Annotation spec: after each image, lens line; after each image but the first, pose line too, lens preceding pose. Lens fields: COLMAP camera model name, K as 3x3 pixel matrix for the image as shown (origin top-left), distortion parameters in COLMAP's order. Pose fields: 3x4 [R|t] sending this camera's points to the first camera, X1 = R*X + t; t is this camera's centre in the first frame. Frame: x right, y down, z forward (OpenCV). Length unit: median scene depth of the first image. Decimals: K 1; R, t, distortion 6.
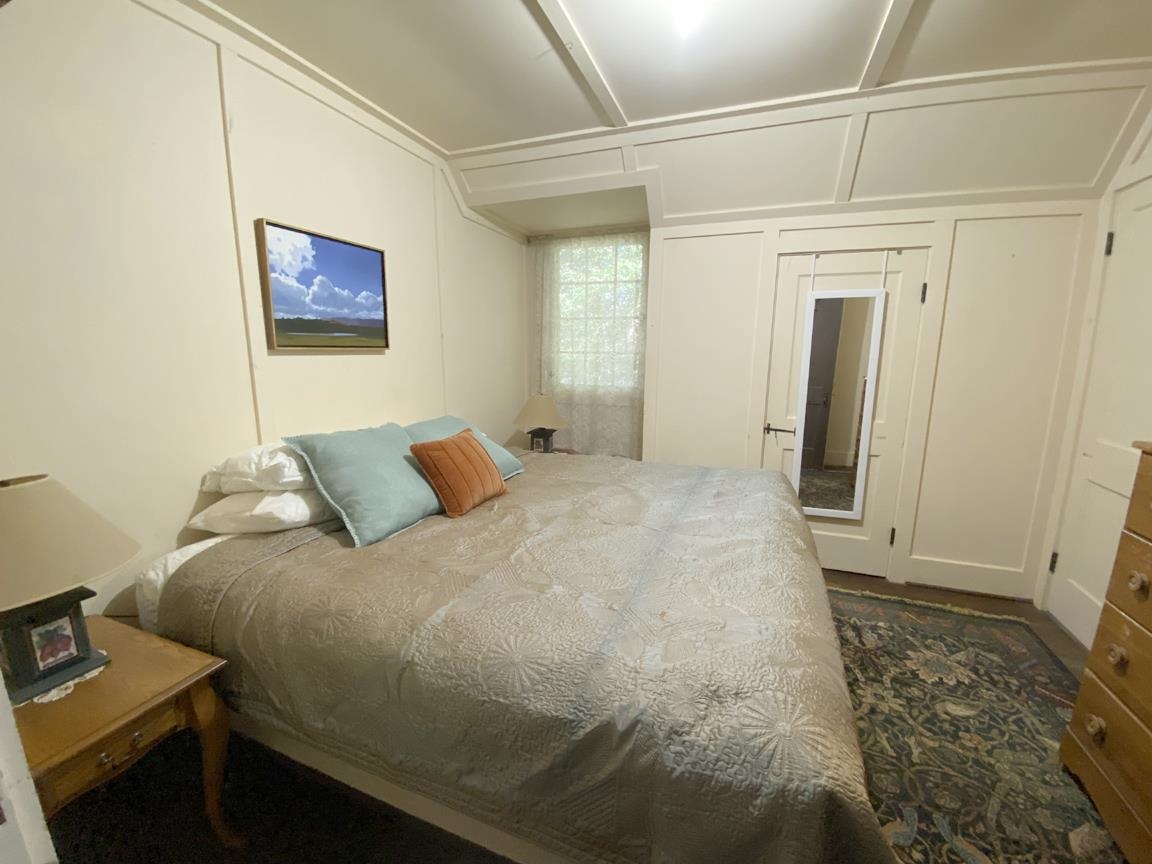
lens RADIAL K [[470.3, 0, 558.2], [0, 470.3, 420.5], [0, 0, 1]] dist [-0.001119, -0.011816]
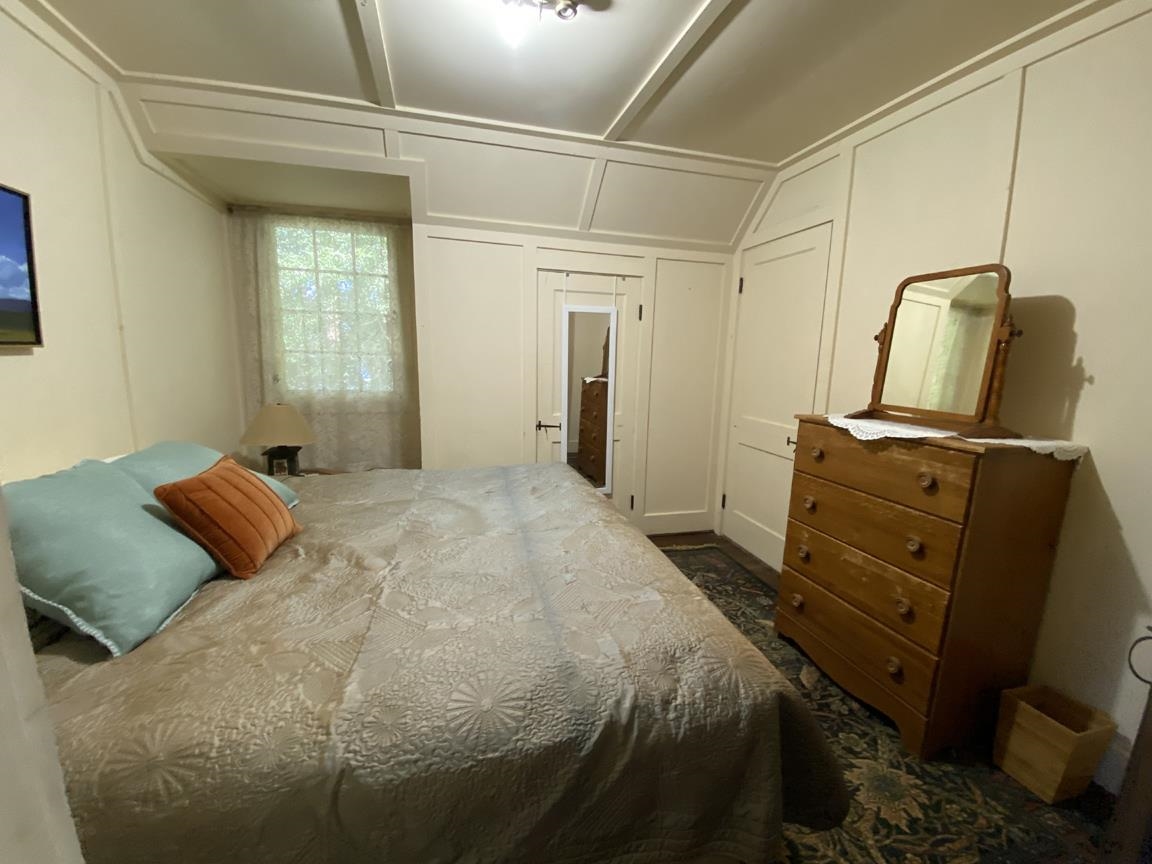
lens RADIAL K [[470.3, 0, 590.5], [0, 470.3, 420.4], [0, 0, 1]] dist [-0.001119, -0.011816]
pose [[0.800428, -0.070559, 0.595262, -0.161743], [0.071820, 0.997183, 0.021627, -0.012747], [-0.595111, 0.025441, 0.803241, 0.060972]]
